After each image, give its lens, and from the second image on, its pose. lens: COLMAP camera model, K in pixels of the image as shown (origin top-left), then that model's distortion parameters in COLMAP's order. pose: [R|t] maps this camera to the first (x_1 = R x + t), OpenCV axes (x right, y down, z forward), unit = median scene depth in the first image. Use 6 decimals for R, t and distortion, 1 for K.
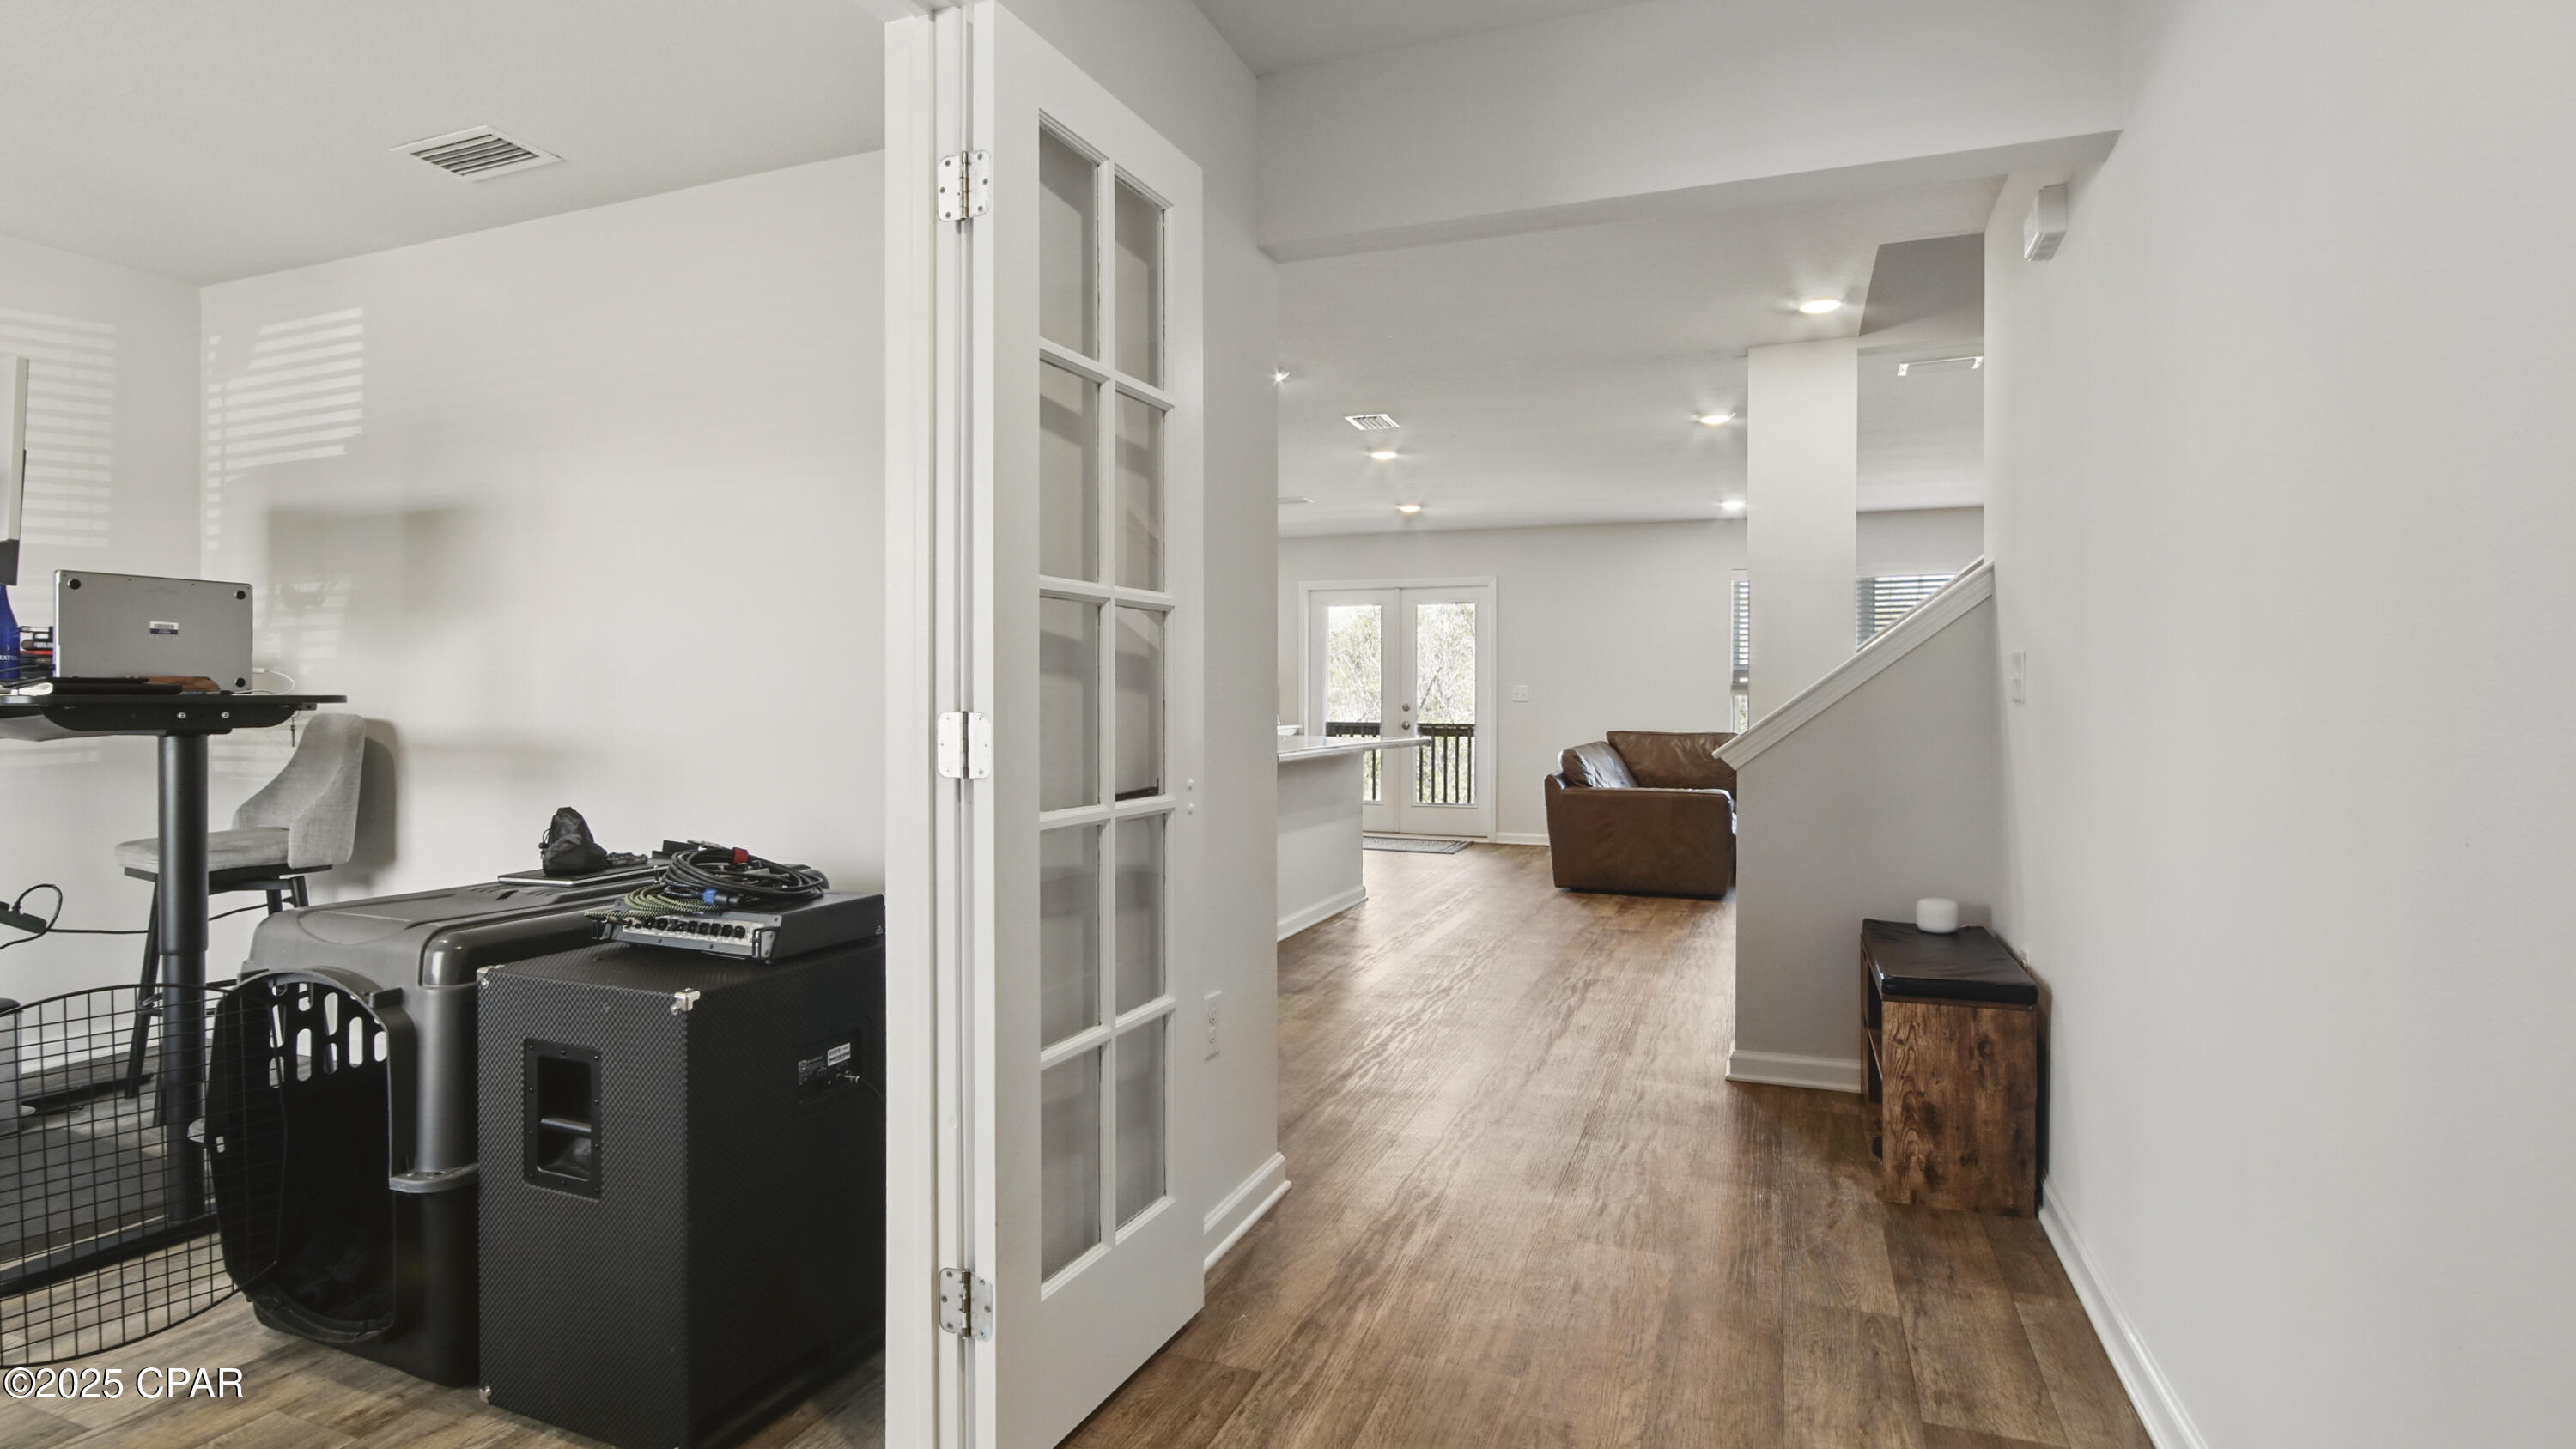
lens RADIAL K [[1203.4, 0, 1265.4], [0, 1203.4, 709.6], [0, 0, 1]] dist [-0.017314, -0.000169]
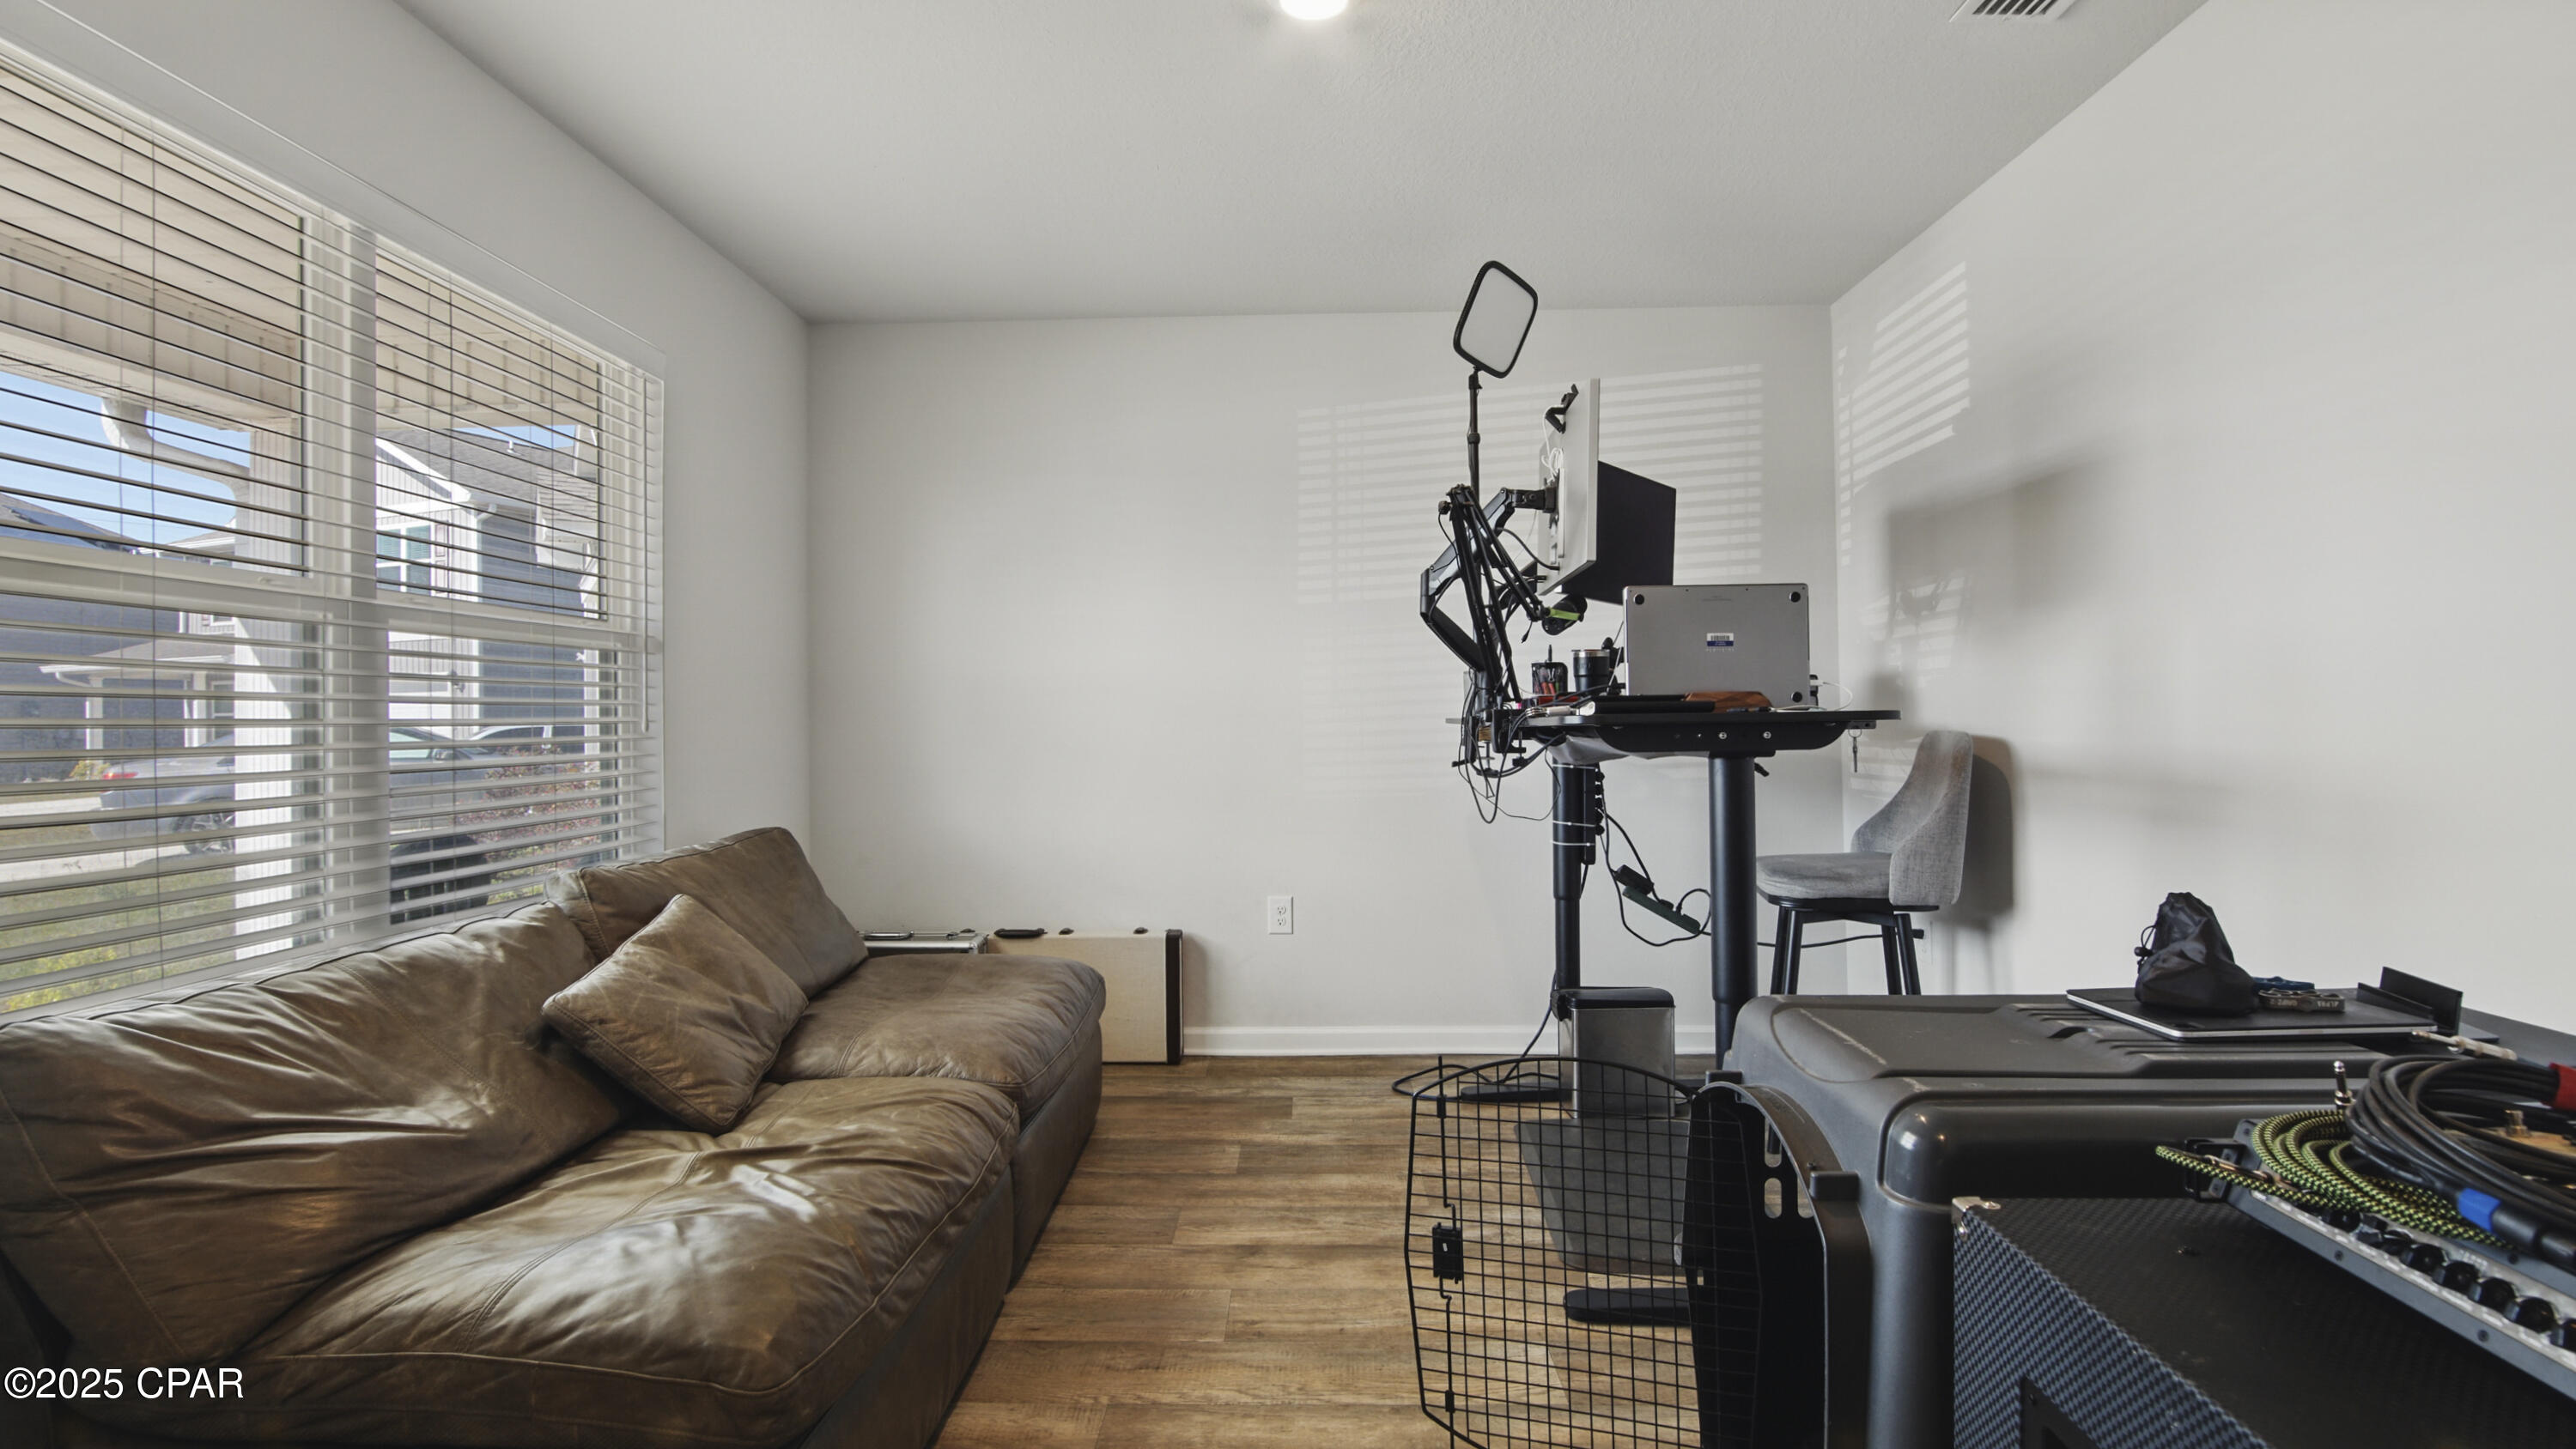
lens RADIAL K [[1203.4, 0, 1265.4], [0, 1203.4, 709.6], [0, 0, 1]] dist [-0.017314, -0.000169]
pose [[0.322269, -0.014695, -0.946534, -0.155025], [0.004826, 0.999892, -0.013880, -0.003195], [0.946636, -0.000095, 0.322305, 0.345462]]
